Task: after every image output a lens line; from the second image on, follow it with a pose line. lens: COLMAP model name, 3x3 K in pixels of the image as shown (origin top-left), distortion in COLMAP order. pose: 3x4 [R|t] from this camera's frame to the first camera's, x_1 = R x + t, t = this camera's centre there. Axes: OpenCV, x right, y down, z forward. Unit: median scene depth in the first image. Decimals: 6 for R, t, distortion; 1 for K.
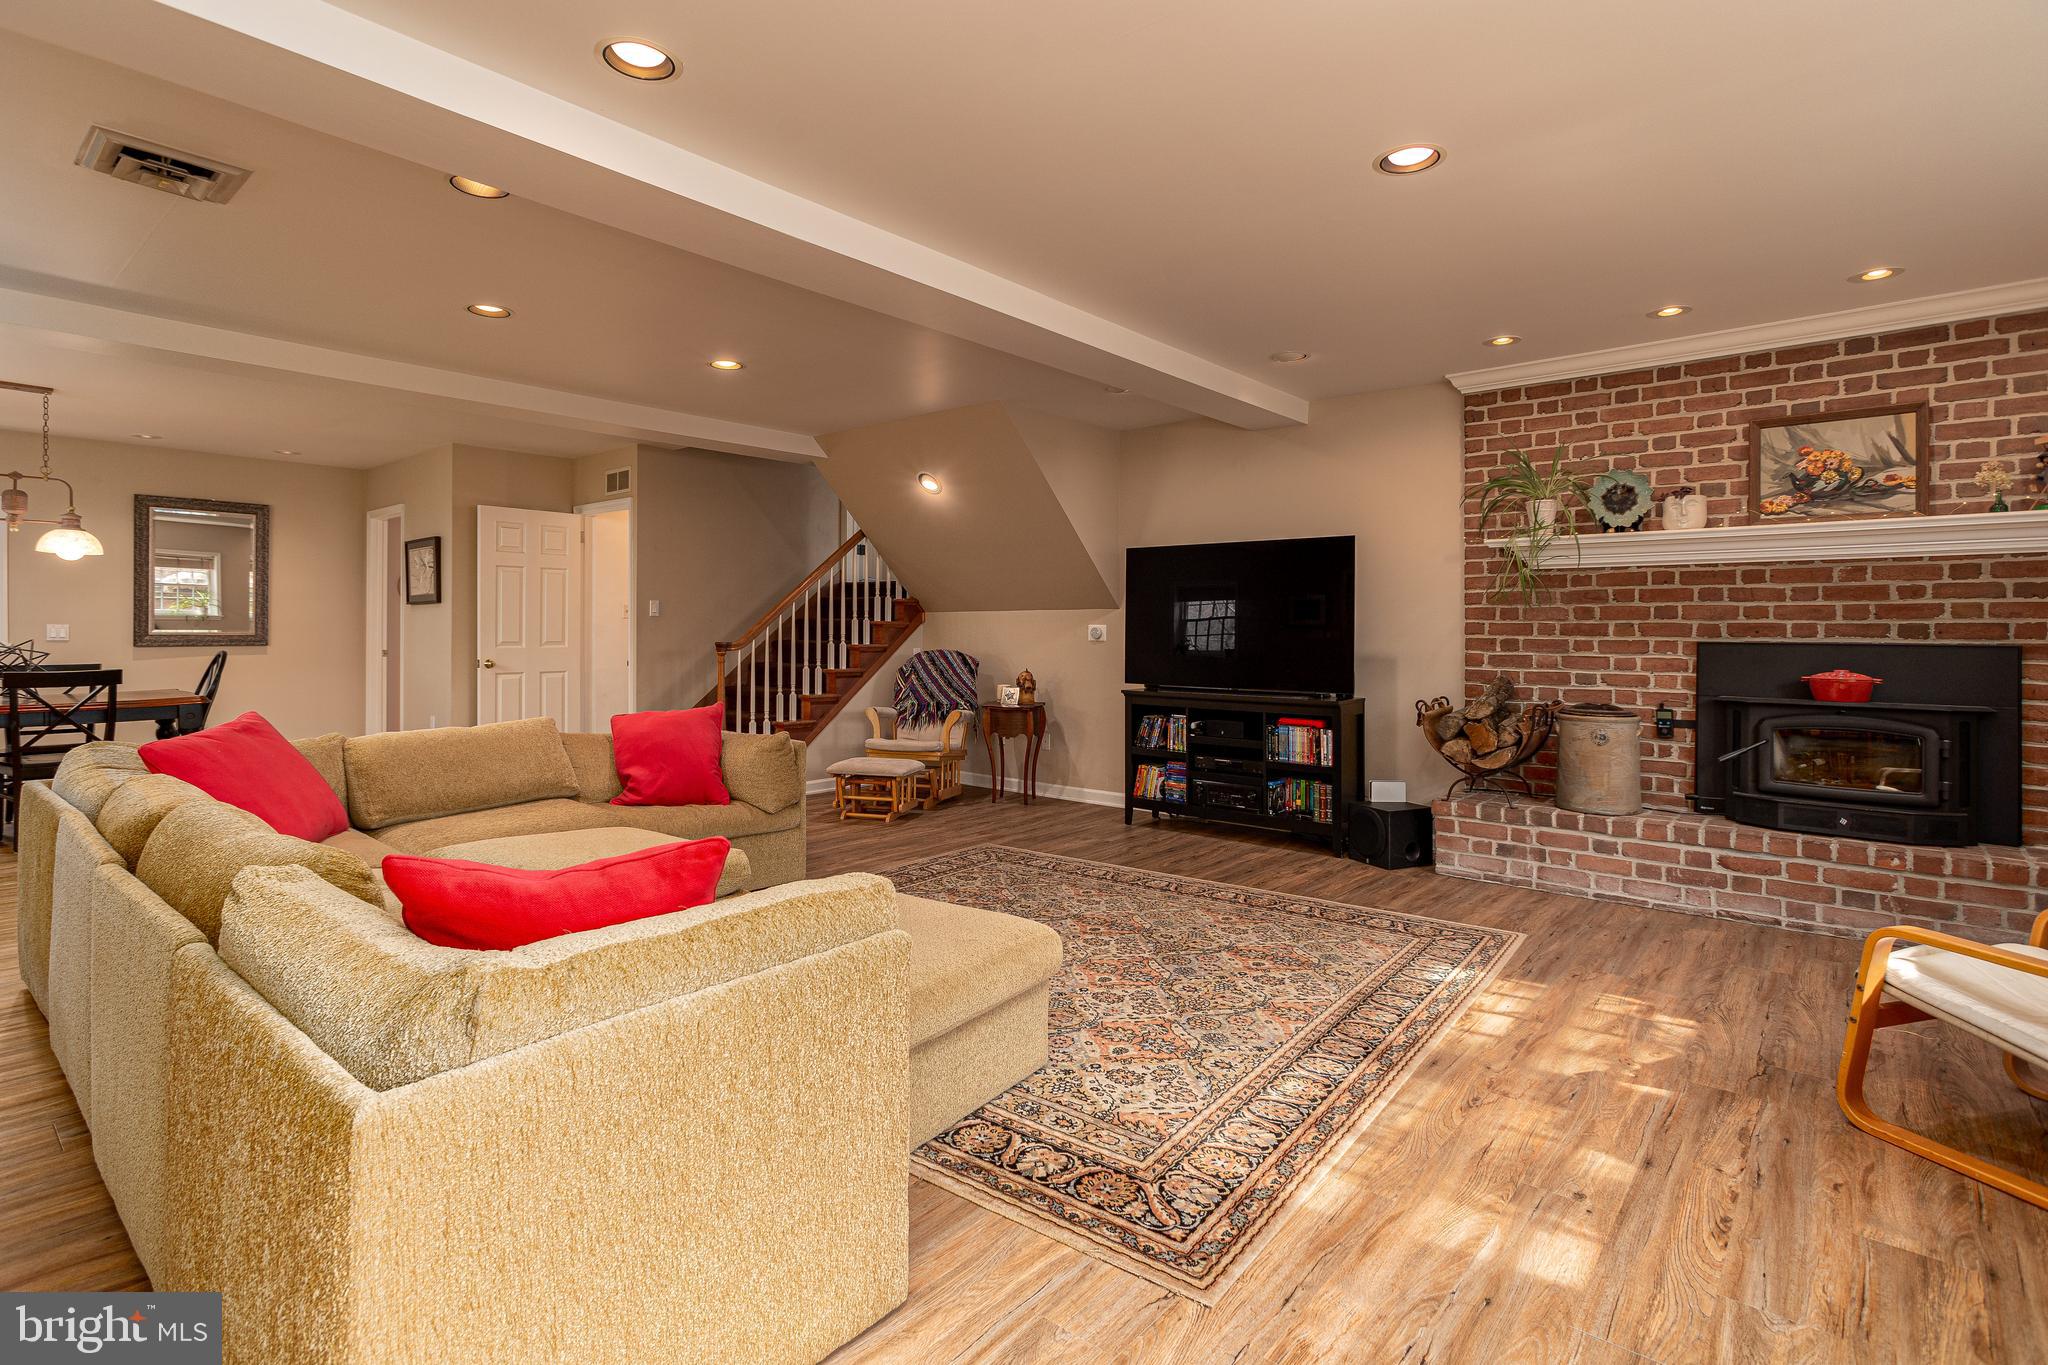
lens RADIAL K [[1001.3, 0, 1018.9], [0, 1001.3, 622.4], [0, 0, 1]] dist [-0.022633, 0.014993]
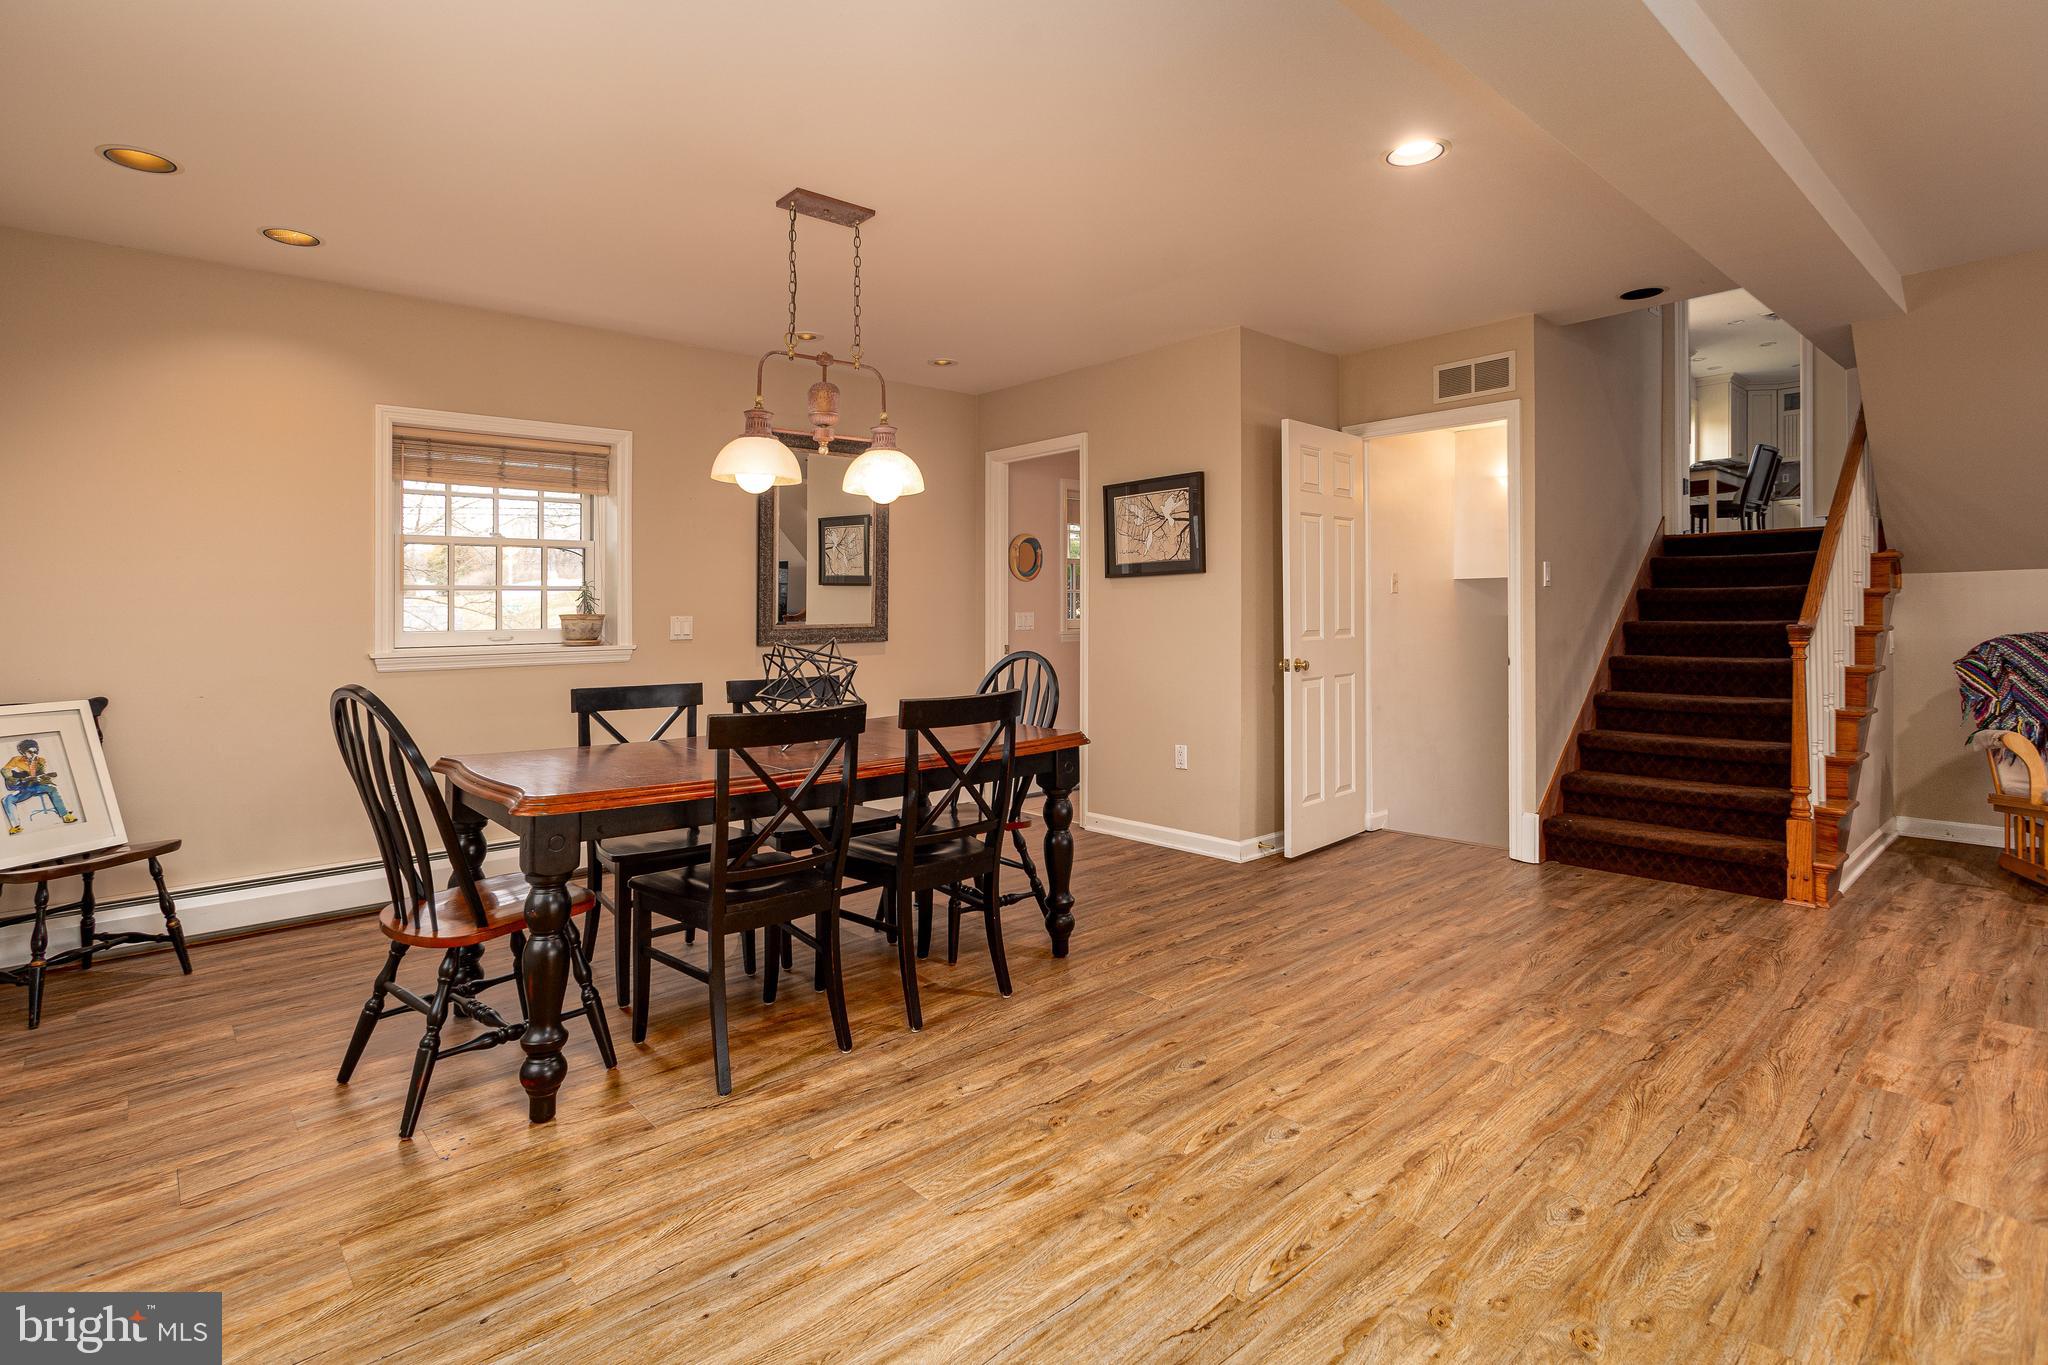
lens RADIAL K [[998.6, 0, 1015.2], [0, 998.6, 616.7], [0, 0, 1]] dist [0.000352, -0.000300]
pose [[0.990937, -0.018227, -0.133085, -1.003225], [0.019423, 0.999782, 0.007699, 0.002066], [0.132915, -0.010214, 0.991075, 0.529665]]
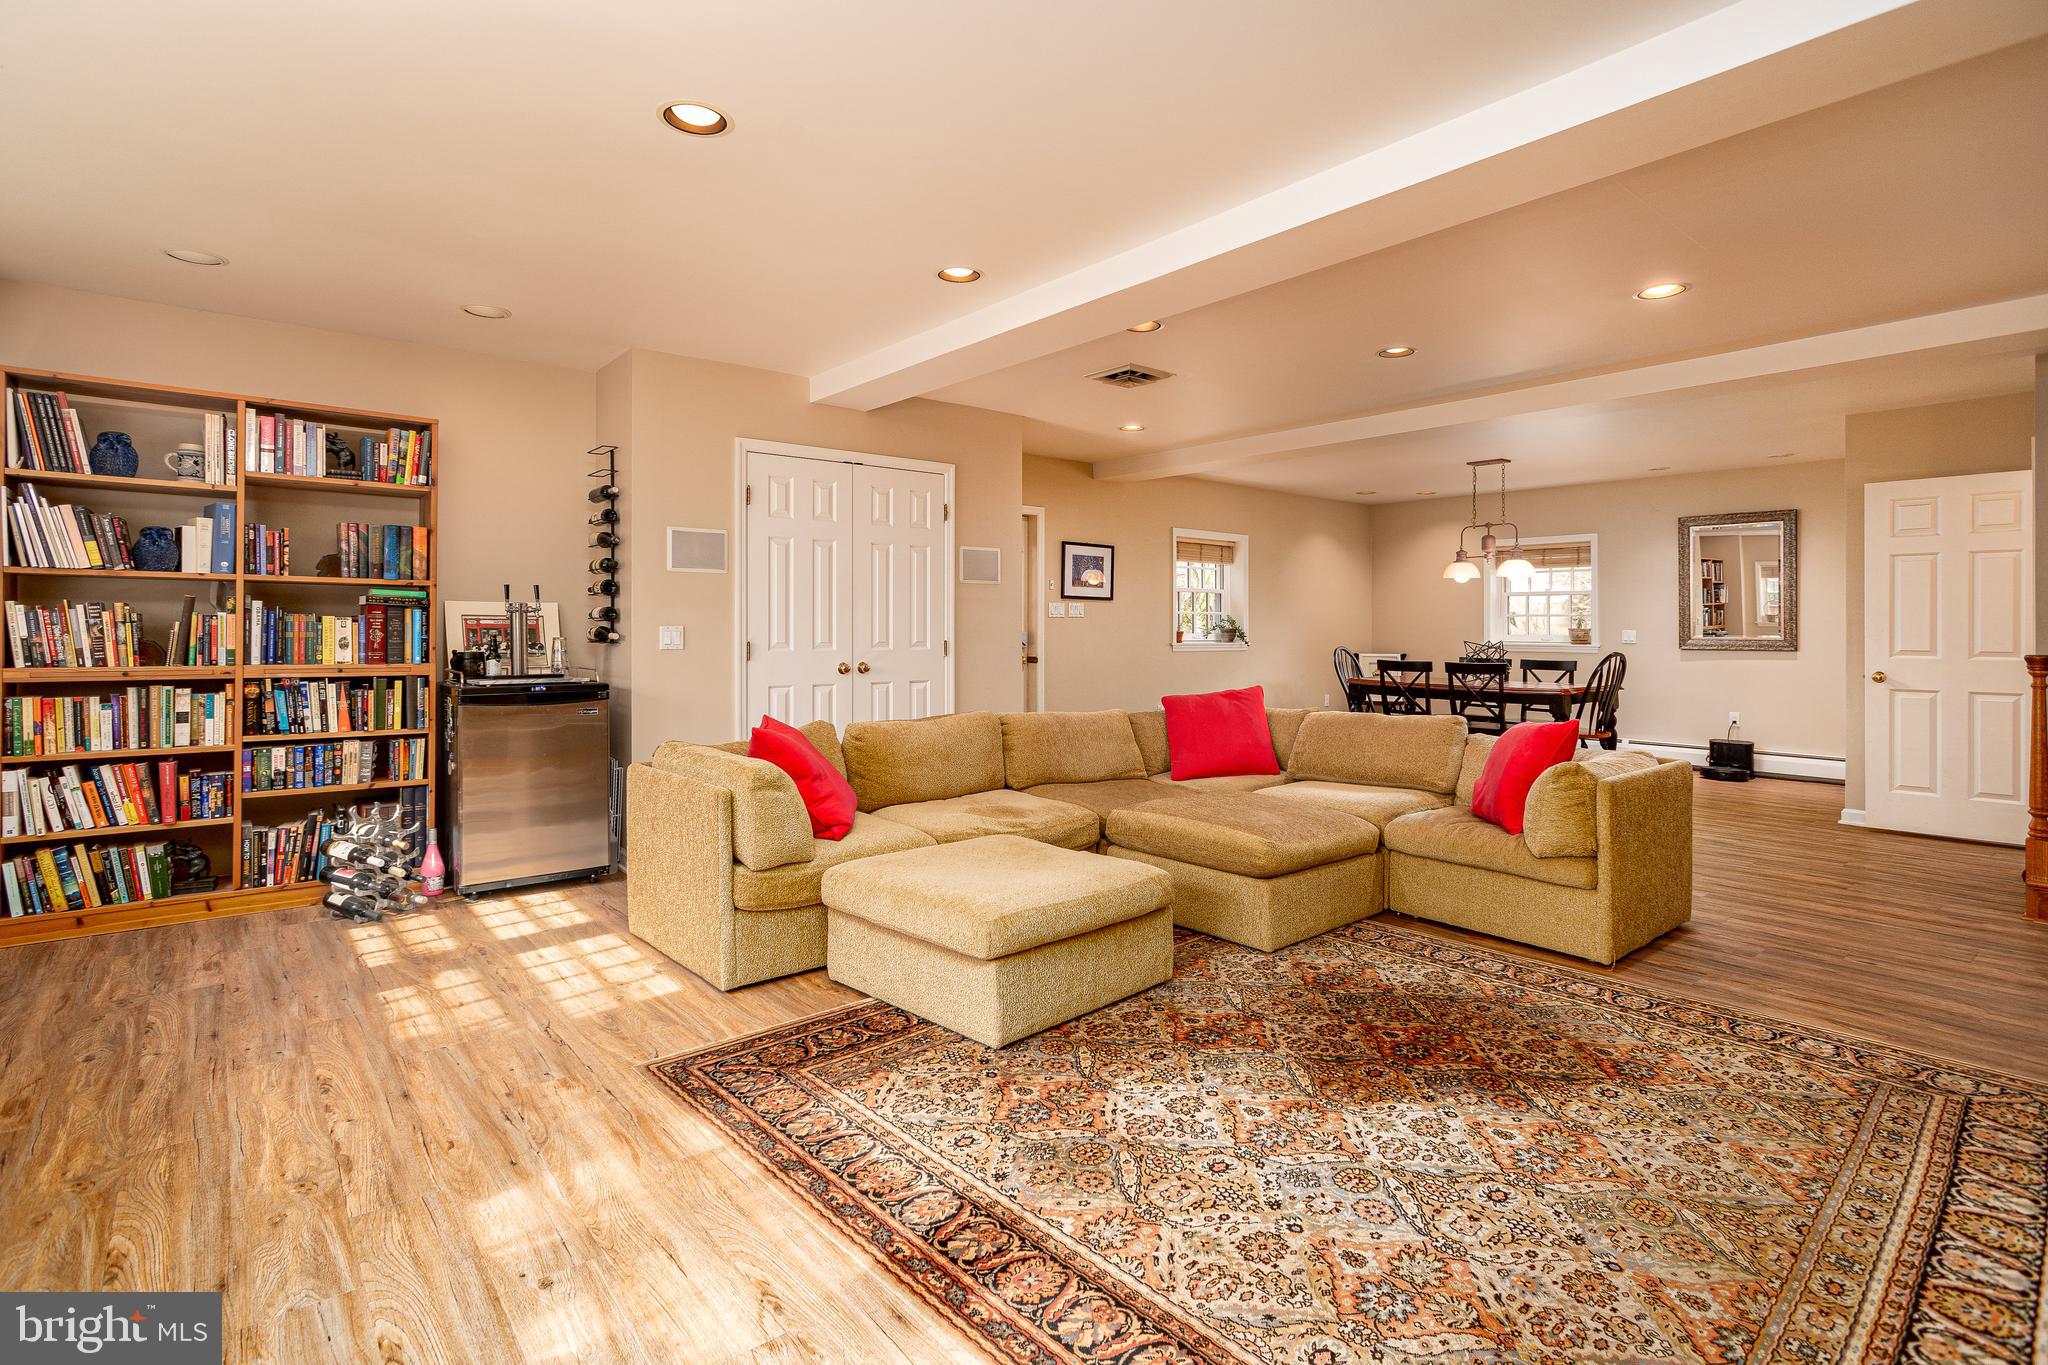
lens RADIAL K [[1001.3, 0, 1018.9], [0, 1001.3, 622.4], [0, 0, 1]] dist [-0.022633, 0.014993]
pose [[-0.176153, -0.010762, -0.984304, 0.624187], [0.001008, 0.999938, -0.011114, 0.008589], [0.984362, -0.002950, -0.176131, 0.723125]]
